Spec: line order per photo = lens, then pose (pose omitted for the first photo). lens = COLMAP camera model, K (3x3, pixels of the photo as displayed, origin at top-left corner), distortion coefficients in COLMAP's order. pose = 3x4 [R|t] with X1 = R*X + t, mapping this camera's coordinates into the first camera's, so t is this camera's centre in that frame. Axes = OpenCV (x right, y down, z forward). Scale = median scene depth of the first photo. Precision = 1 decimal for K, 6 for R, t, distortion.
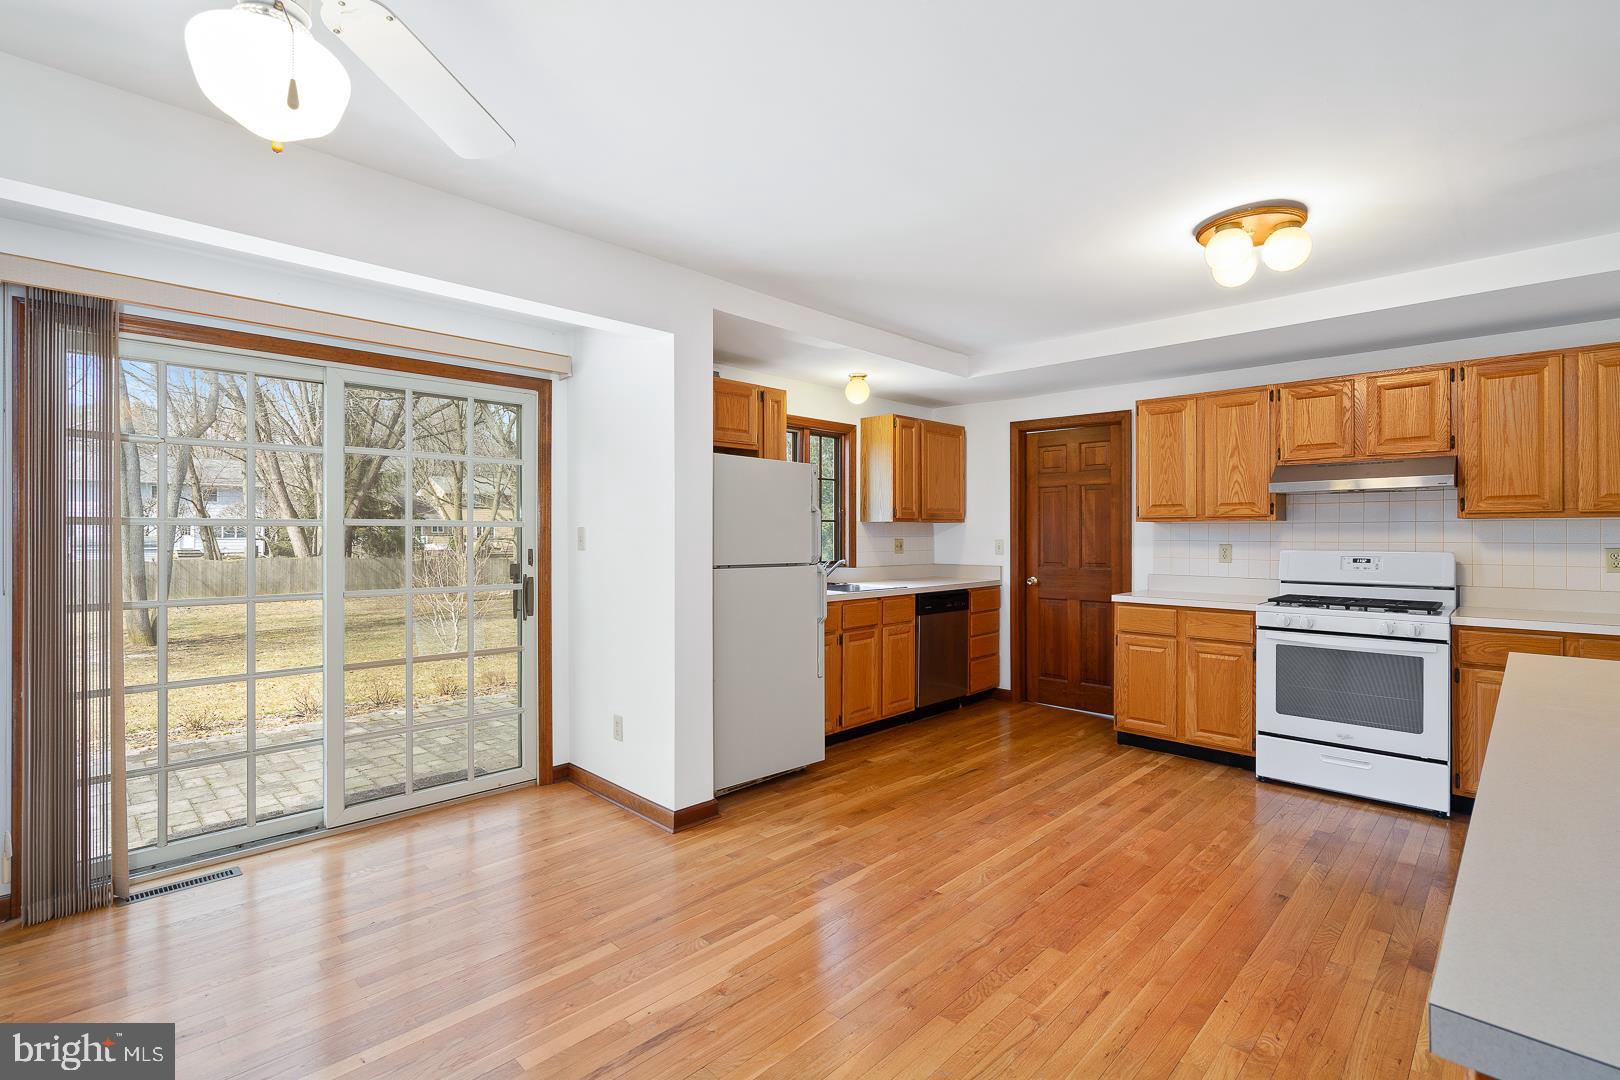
lens RADIAL K [[744.6, 0, 810.0], [0, 744.6, 540.0], [0, 0, 1]] dist [0.002398, 0.000173]
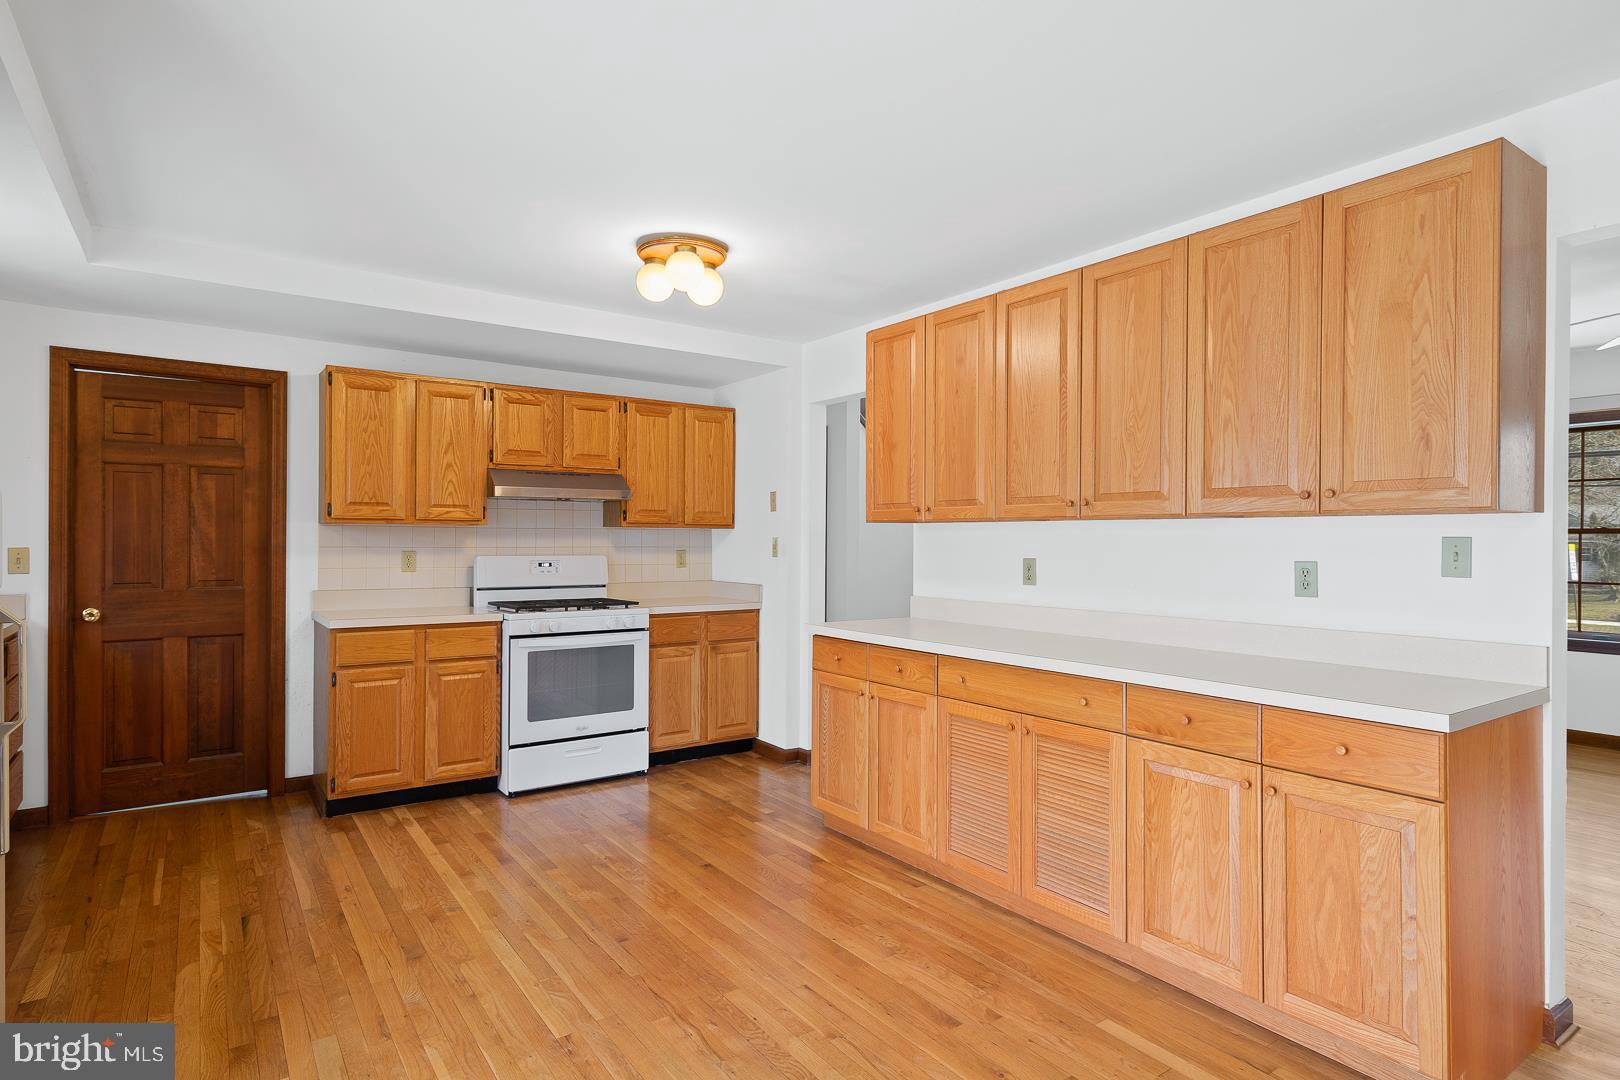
lens RADIAL K [[866.9, 0, 810.0], [0, 866.9, 540.0], [0, 0, 1]] dist [0.000315, 0.000504]
pose [[0.177364, 0.000455, 0.984145, -0.419775], [0.004274, 0.999990, -0.001233, -0.004184], [-0.984136, 0.004425, 0.177360, 0.421046]]
